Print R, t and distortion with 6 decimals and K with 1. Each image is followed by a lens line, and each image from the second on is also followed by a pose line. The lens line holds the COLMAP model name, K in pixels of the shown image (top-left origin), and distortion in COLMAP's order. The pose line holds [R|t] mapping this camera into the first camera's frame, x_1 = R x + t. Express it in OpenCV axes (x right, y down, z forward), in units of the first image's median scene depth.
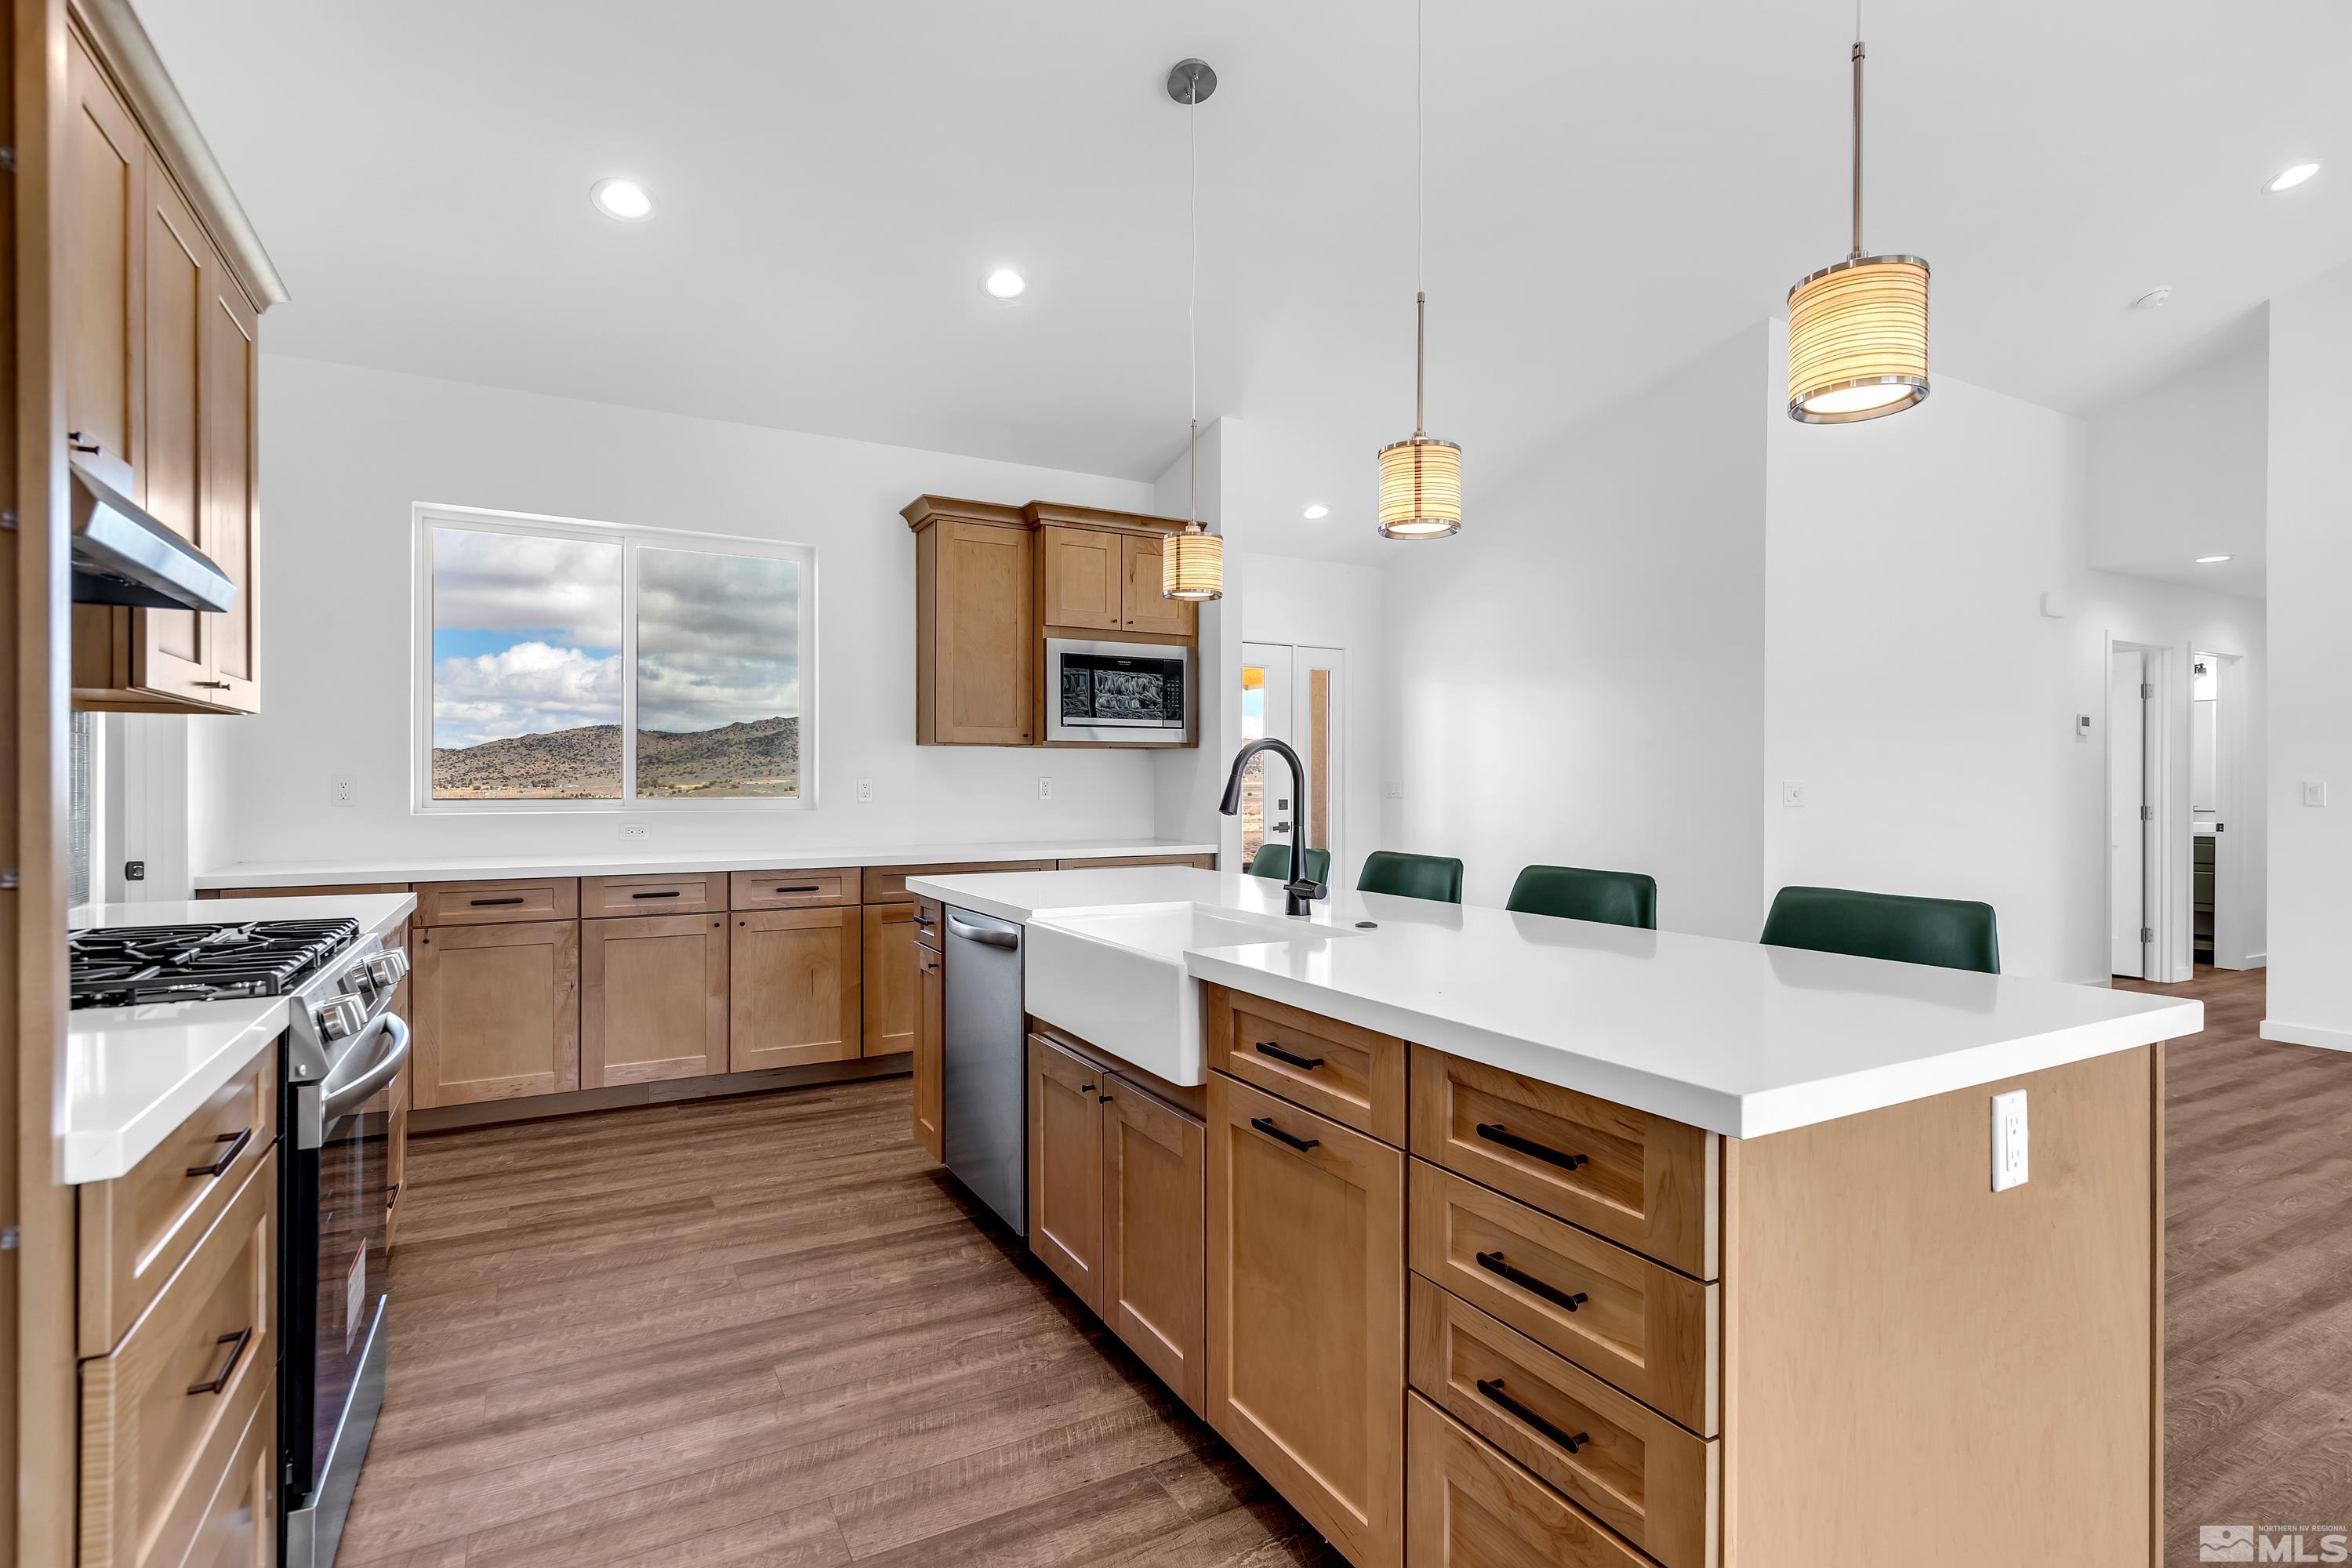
lens RADIAL K [[1106.5, 0, 1176.0], [0, 1106.5, 784.0], [0, 0, 1]] dist [0.000420, -0.000116]
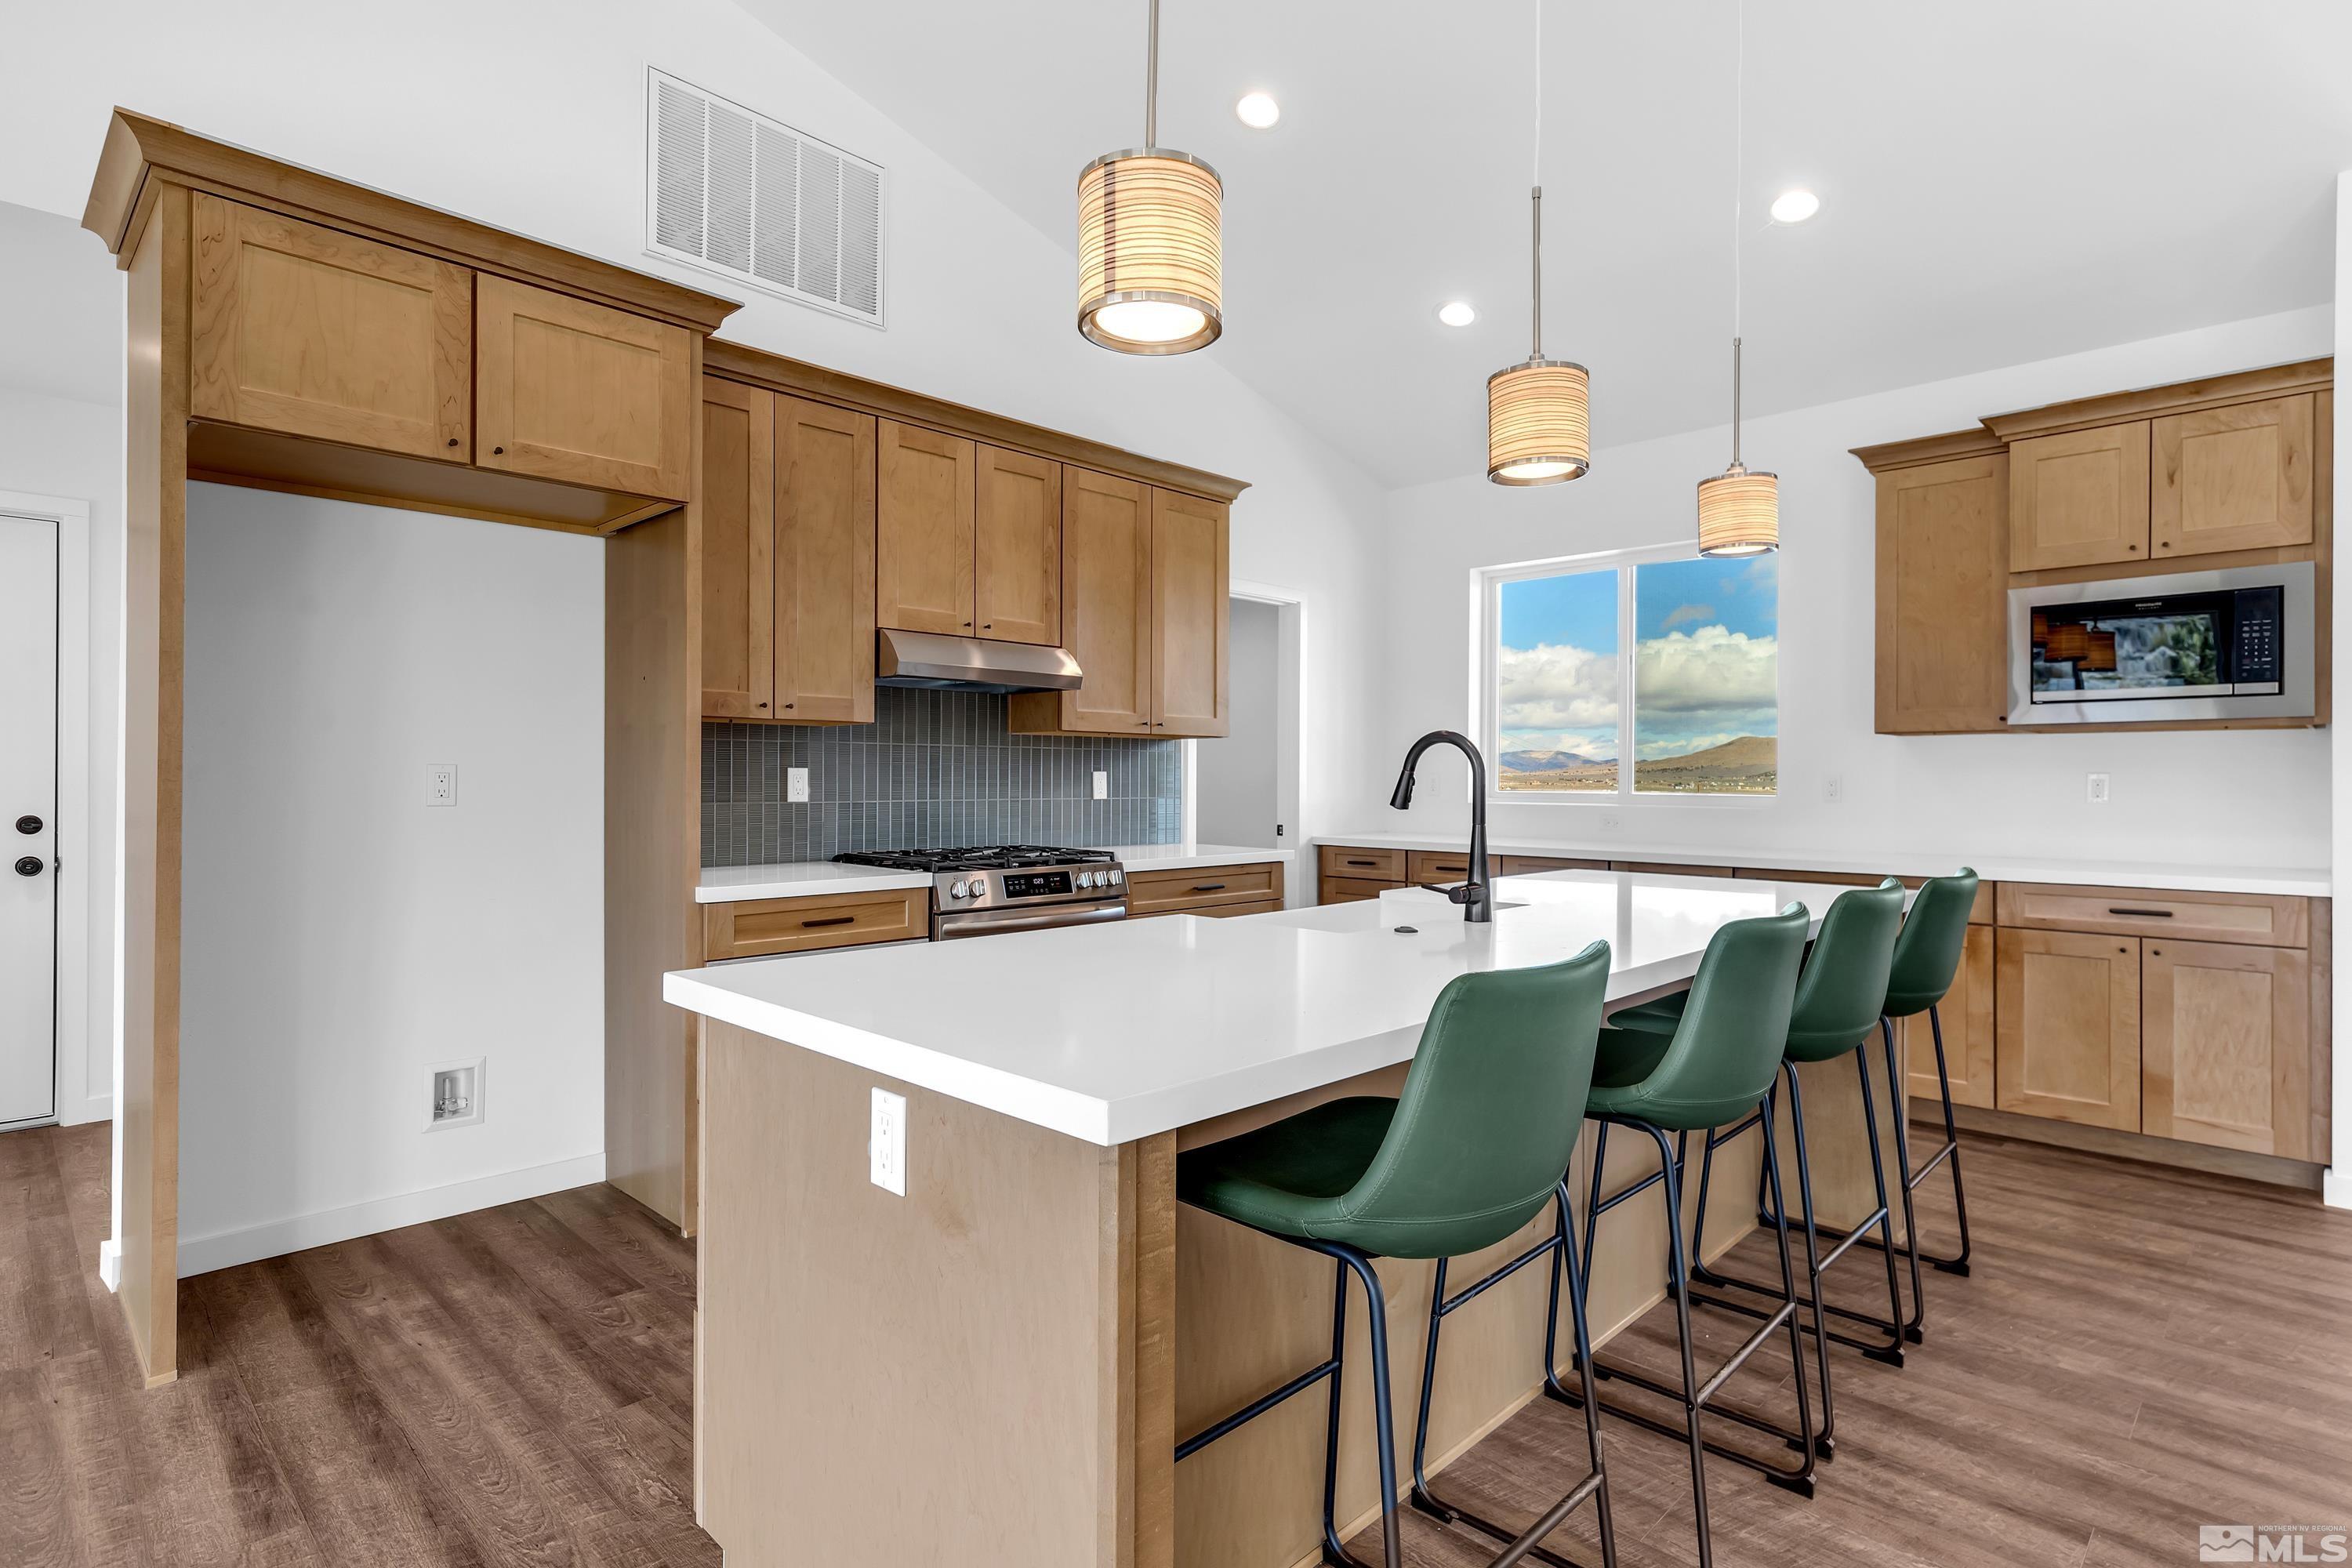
lens RADIAL K [[1172.4, 0, 1271.9], [0, 1172.4, 773.4], [0, 0, 1]] dist [0.000869, 0.000436]
pose [[0.315791, 0.000608, -0.948828, 0.679263], [-0.006623, 0.999977, -0.001563, -0.000909], [0.948806, 0.006778, 0.315788, 0.365447]]
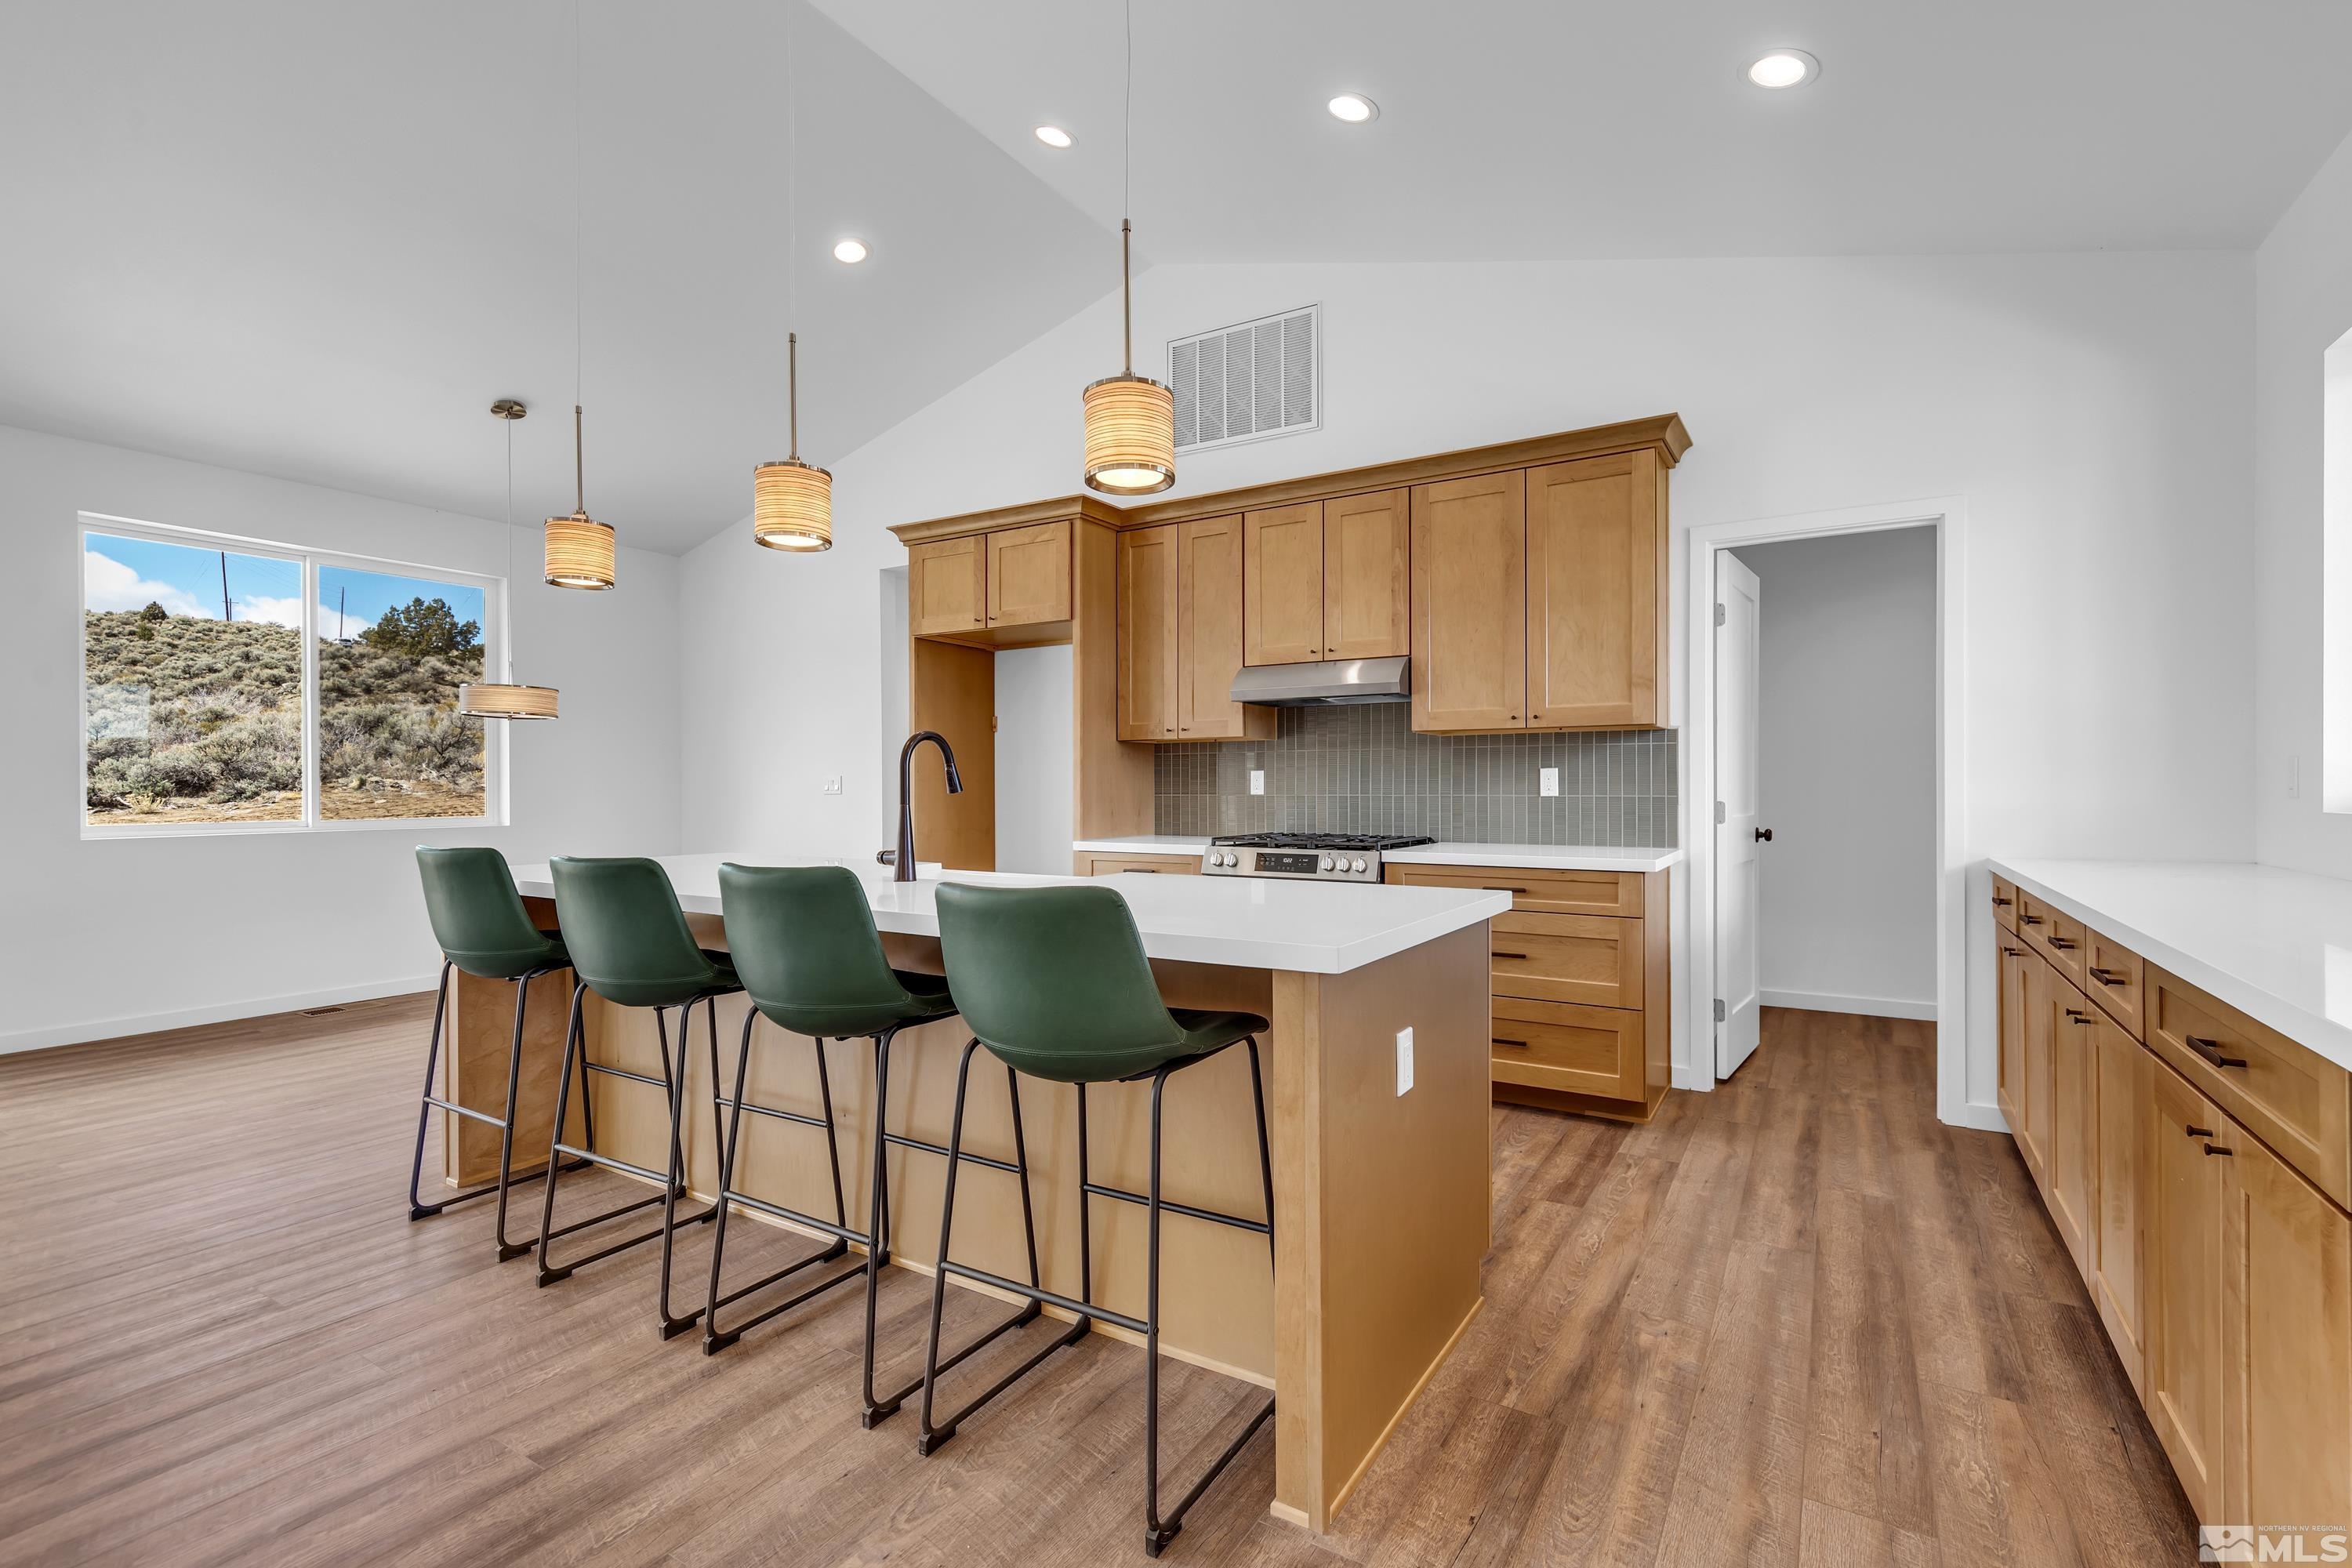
lens RADIAL K [[1076.7, 0, 1176.0], [0, 1076.7, 784.0], [0, 0, 1]] dist [0.001444, 0.000064]
pose [[-0.874296, 0.002720, -0.485386, 0.284250], [0.004105, 0.999990, -0.001790, 0.014524], [0.485376, -0.003558, -0.874298, 1.464745]]
